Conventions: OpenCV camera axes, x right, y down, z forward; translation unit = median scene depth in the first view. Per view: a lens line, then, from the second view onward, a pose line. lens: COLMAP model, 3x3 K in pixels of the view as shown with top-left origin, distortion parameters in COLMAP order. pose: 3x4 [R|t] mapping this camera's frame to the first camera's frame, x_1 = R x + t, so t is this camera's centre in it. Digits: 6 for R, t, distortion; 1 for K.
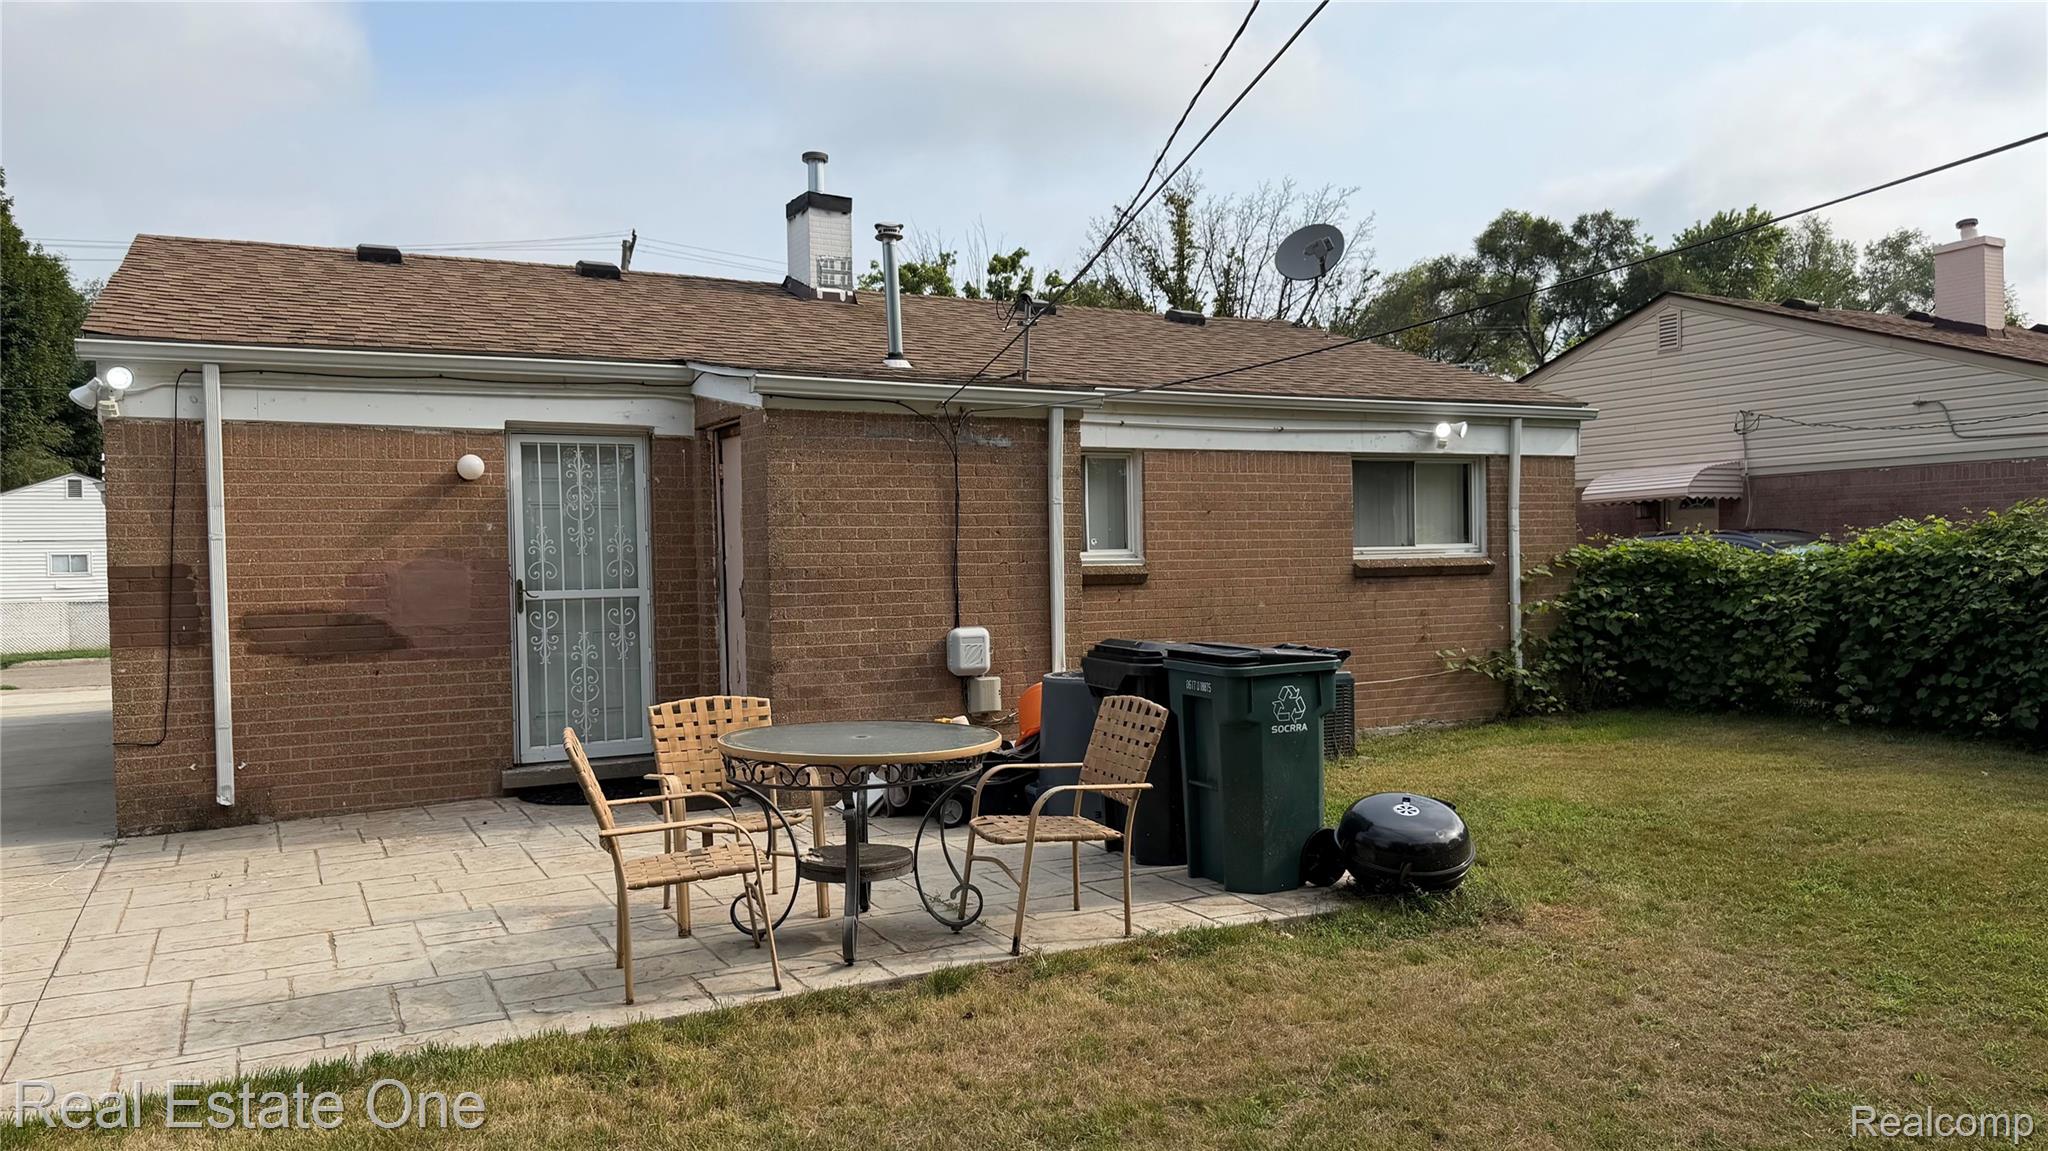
lens RADIAL K [[1451.2, 0, 1019.8], [0, 1451.2, 587.3], [0, 0, 1]] dist [0.094254, -0.141022]
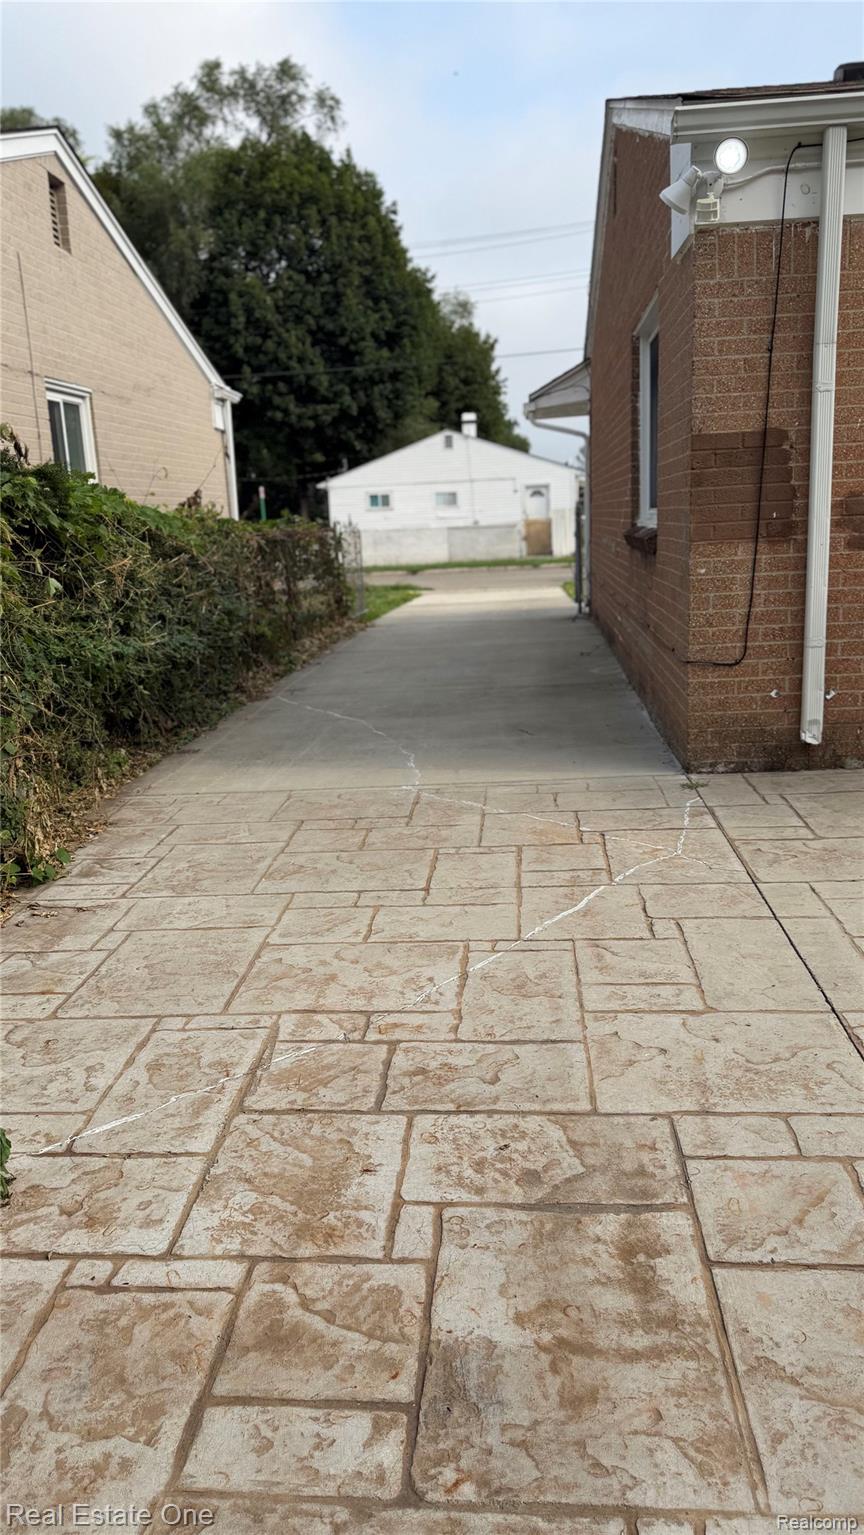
lens RADIAL K [[1084.3, 0, 425.6], [0, 1084.3, 765.5], [0, 0, 1]] dist [0.110613, -0.164210]
pose [[0.841822, 0.104257, -0.529591, -0.298799], [0.016003, 0.975916, 0.217560, 0.020456], [0.539518, -0.191622, 0.819879, 0.299253]]
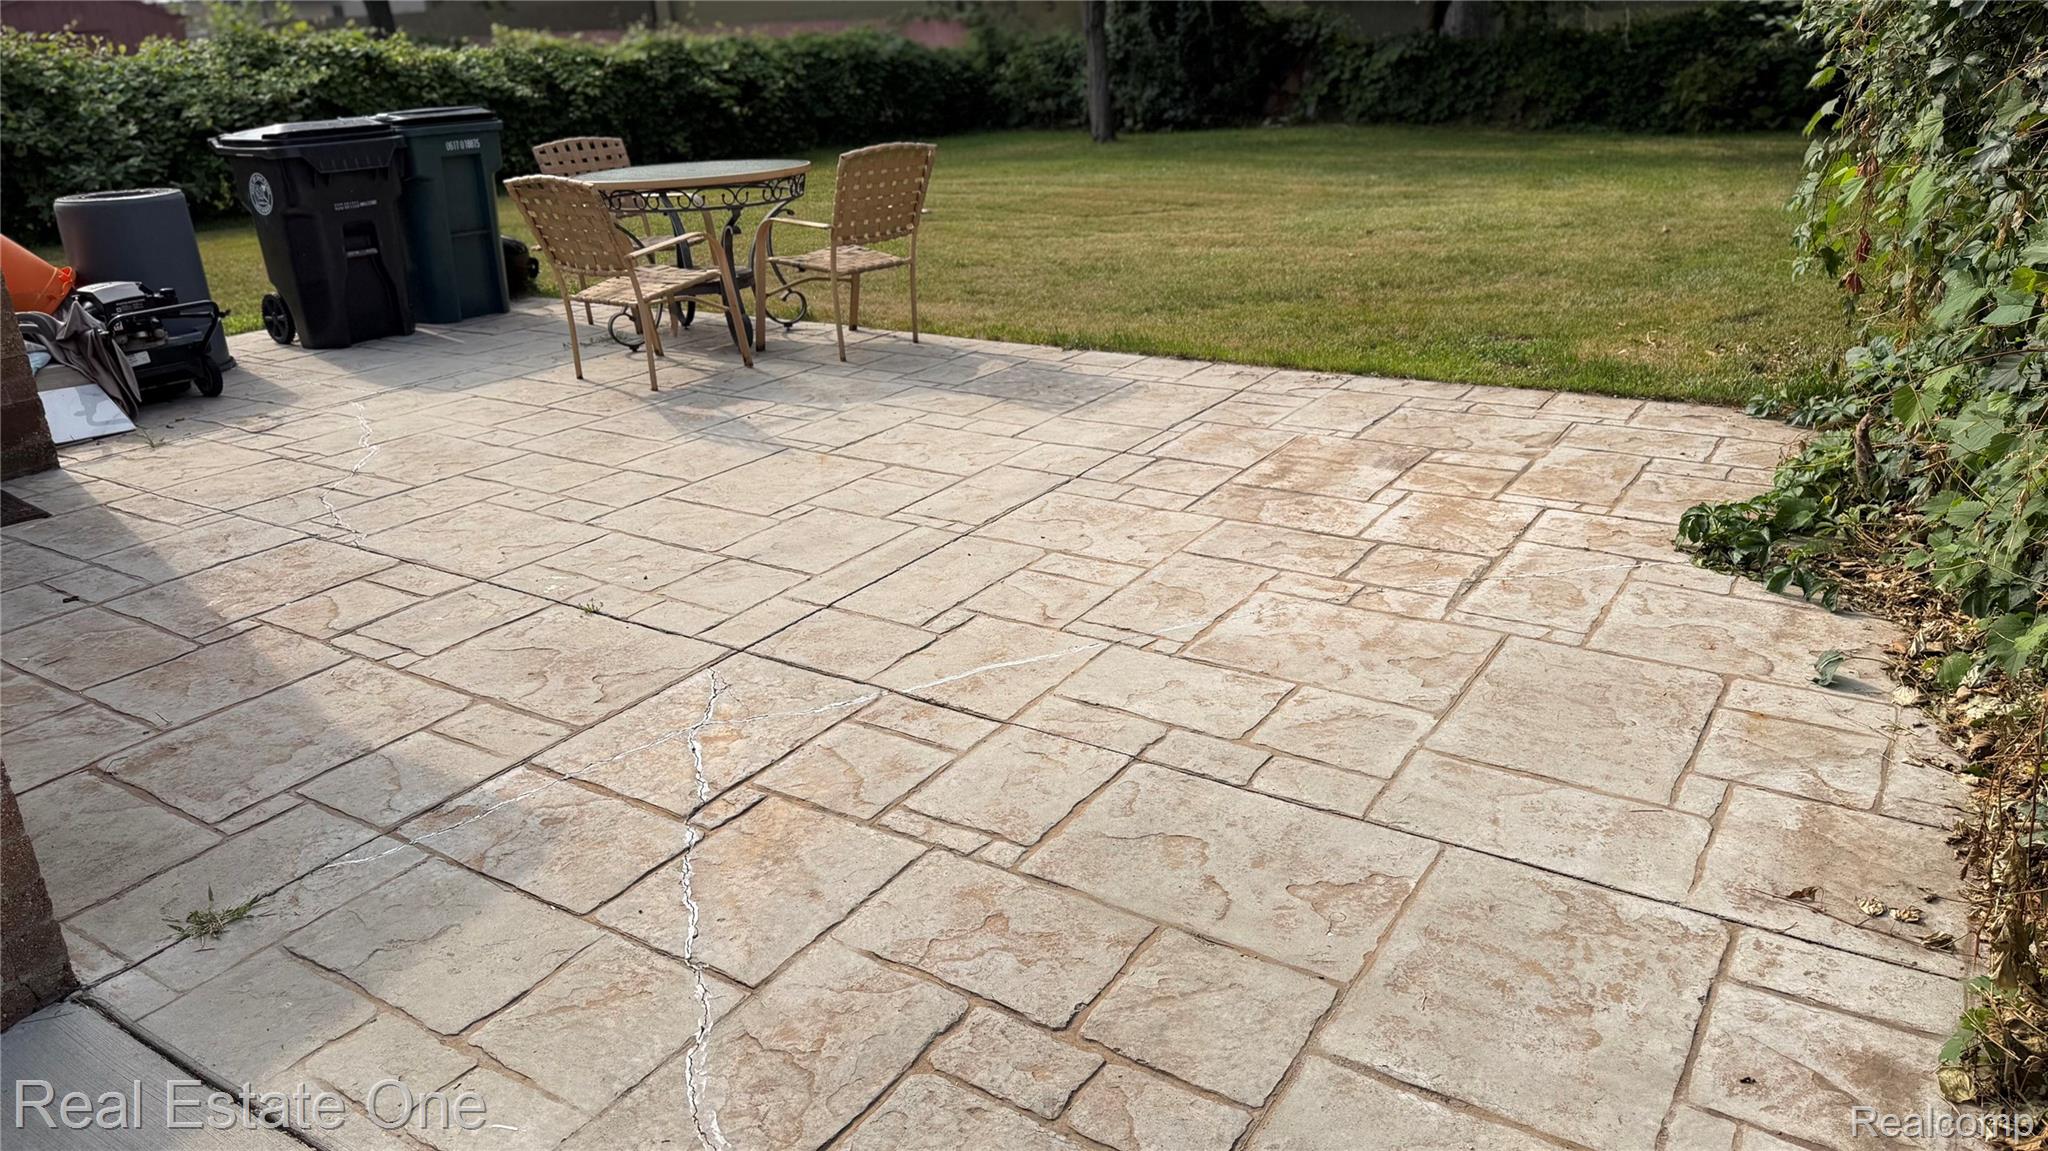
lens RADIAL K [[1433.2, 0, 1015.1], [0, 1433.2, 599.1], [0, 0, 1]] dist [0.145753, -0.233434]
pose [[-0.484397, -0.289804, 0.825453, -0.667579], [0.072458, 0.927007, 0.367978, 0.006531], [-0.871843, 0.238058, -0.428041, 0.690823]]
